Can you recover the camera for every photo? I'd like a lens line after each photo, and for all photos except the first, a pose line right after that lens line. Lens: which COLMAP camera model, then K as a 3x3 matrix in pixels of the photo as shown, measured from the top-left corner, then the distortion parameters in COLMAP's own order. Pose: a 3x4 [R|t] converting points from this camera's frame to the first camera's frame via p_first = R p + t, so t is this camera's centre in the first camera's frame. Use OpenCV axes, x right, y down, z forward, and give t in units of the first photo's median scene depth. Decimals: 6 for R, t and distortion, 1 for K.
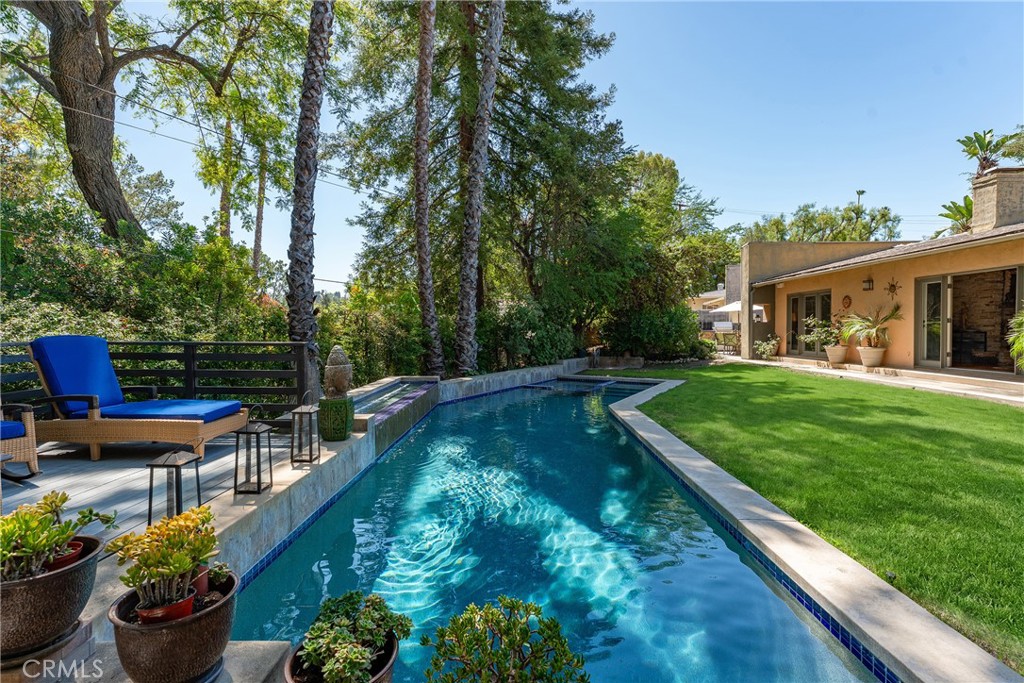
lens RADIAL K [[471.2, 0, 515.4], [0, 471.2, 344.9], [0, 0, 1]] dist [0.000270, 0.000410]
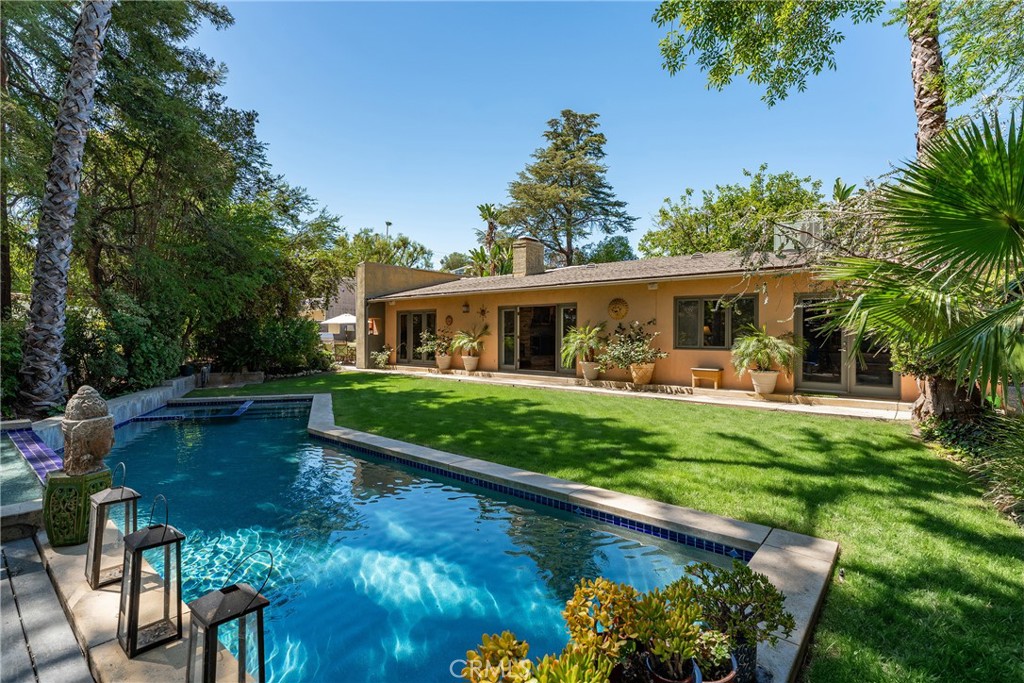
lens RADIAL K [[471.2, 0, 513.7], [0, 471.2, 330.8], [0, 0, 1]] dist [0.000270, 0.000410]
pose [[0.645852, 0.017609, 0.763259, -0.129827], [0.018495, 0.999080, -0.038700, -0.009562], [-0.763238, 0.039111, 0.644932, 0.044459]]
